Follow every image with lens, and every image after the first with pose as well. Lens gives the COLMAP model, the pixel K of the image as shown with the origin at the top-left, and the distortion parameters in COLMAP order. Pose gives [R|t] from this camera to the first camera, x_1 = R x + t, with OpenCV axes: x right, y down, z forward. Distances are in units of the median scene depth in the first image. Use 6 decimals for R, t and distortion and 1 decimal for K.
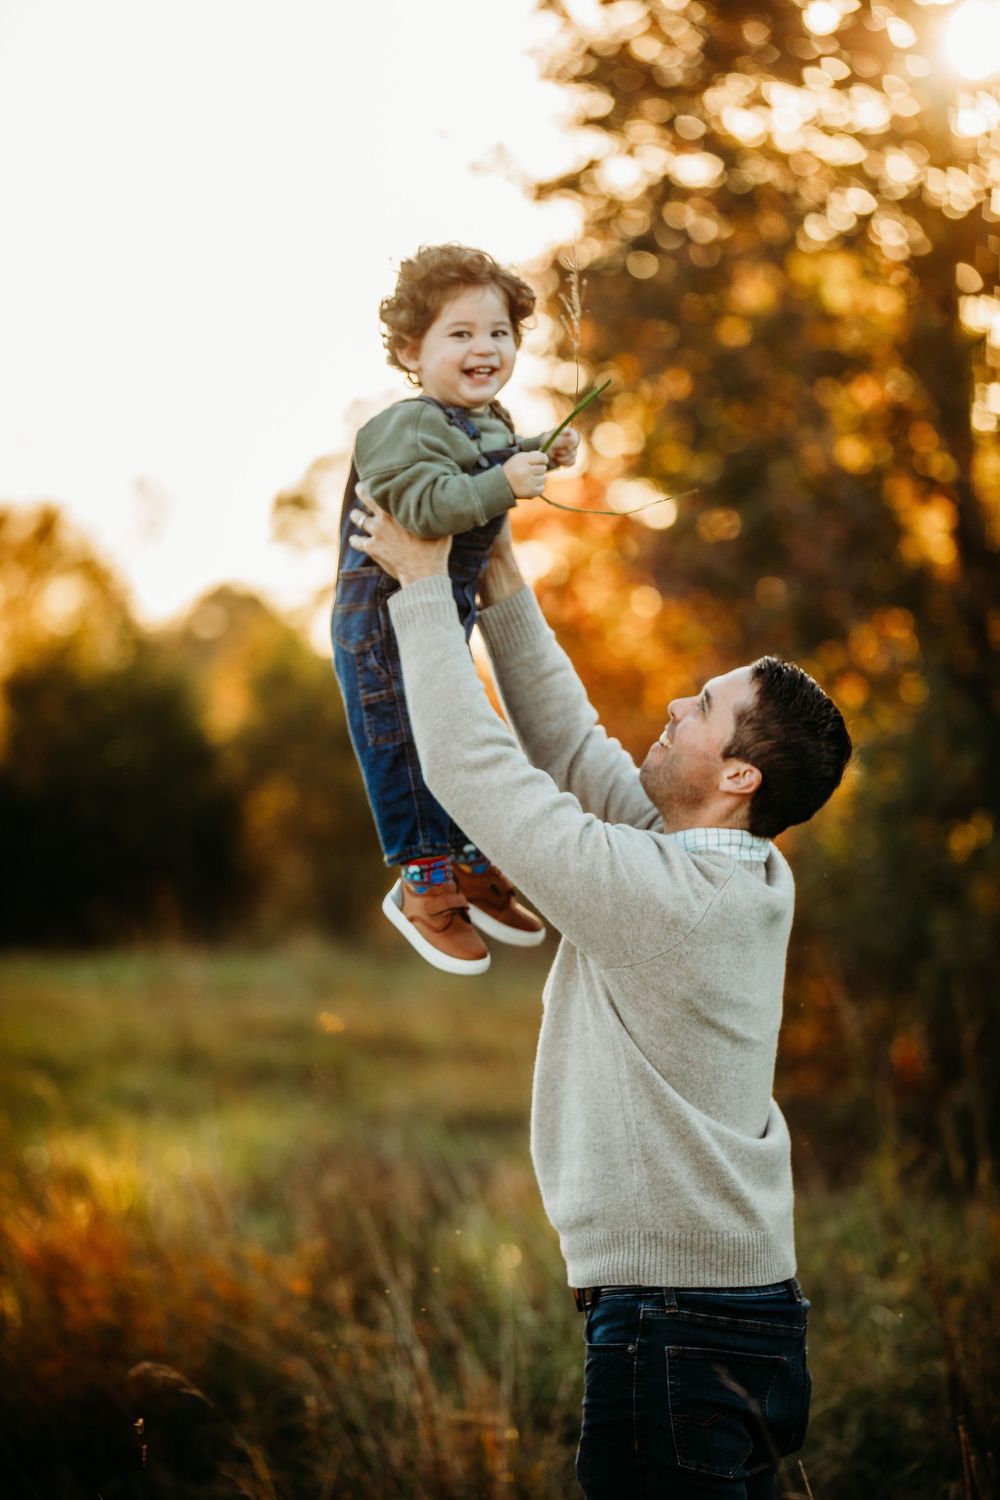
lens RADIAL K [[5386.4, 0, 511.9], [0, 5386.4, 745.6], [0, 0, 1]] dist [0.186550, 0.000000]
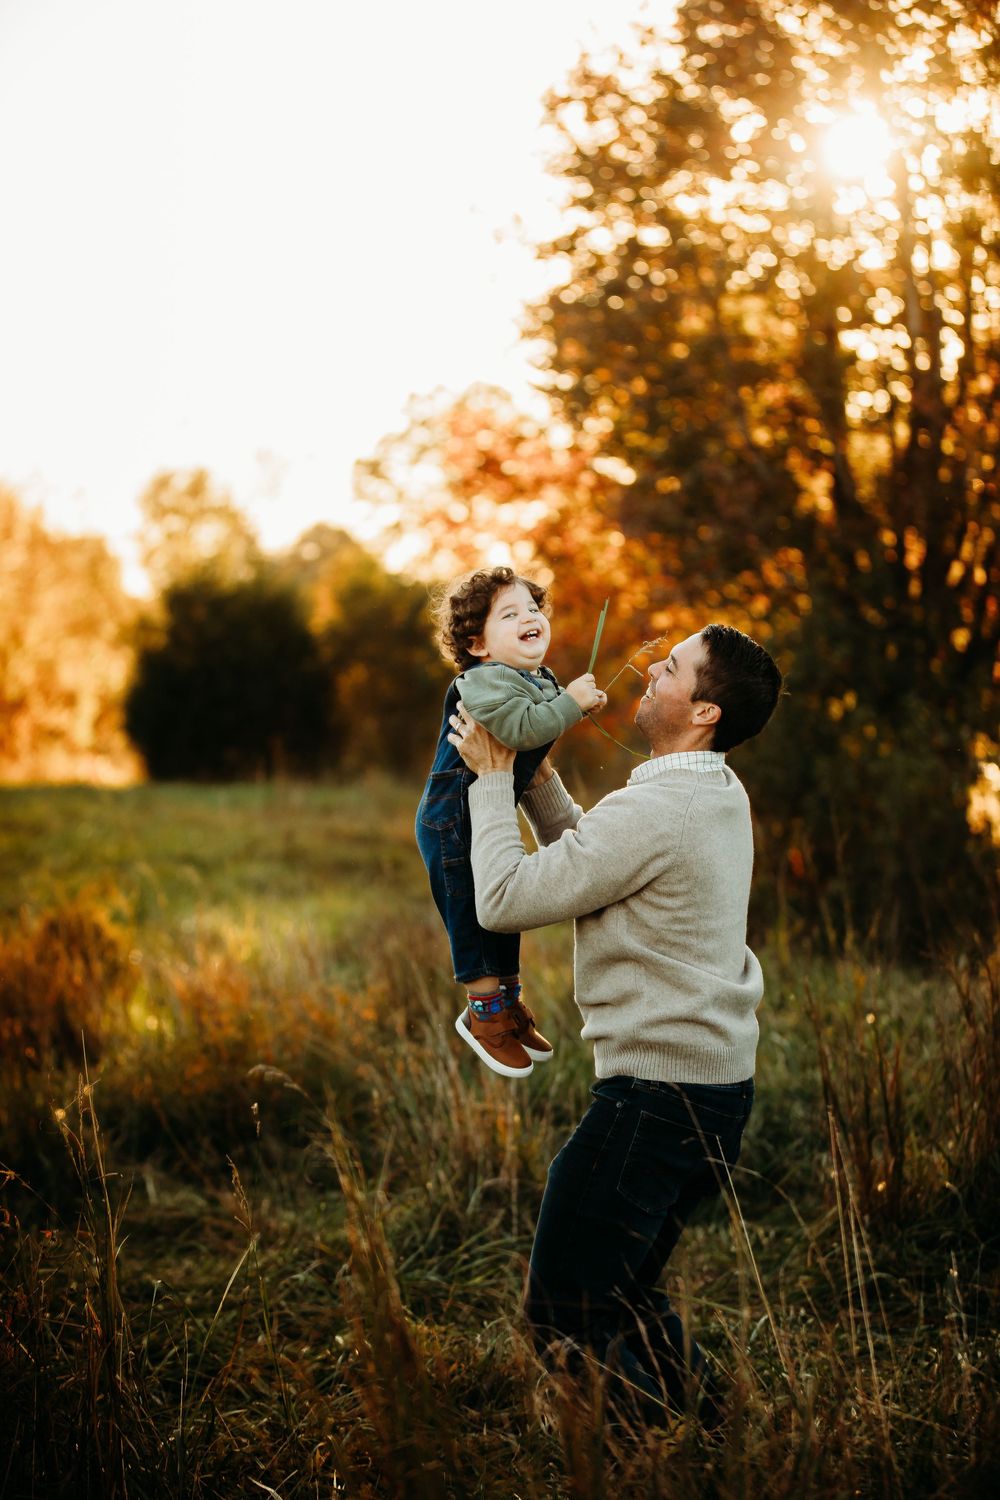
lens RADIAL K [[5386.4, 0, 490.0], [0, 5386.4, 753.9], [0, 0, 1]] dist [0.186550, 0.000000]
pose [[0.999780, 0.009358, -0.018777, 0.018737], [-0.009968, 0.999418, -0.032621, 0.077398], [0.018461, 0.032801, 0.999291, -0.425826]]
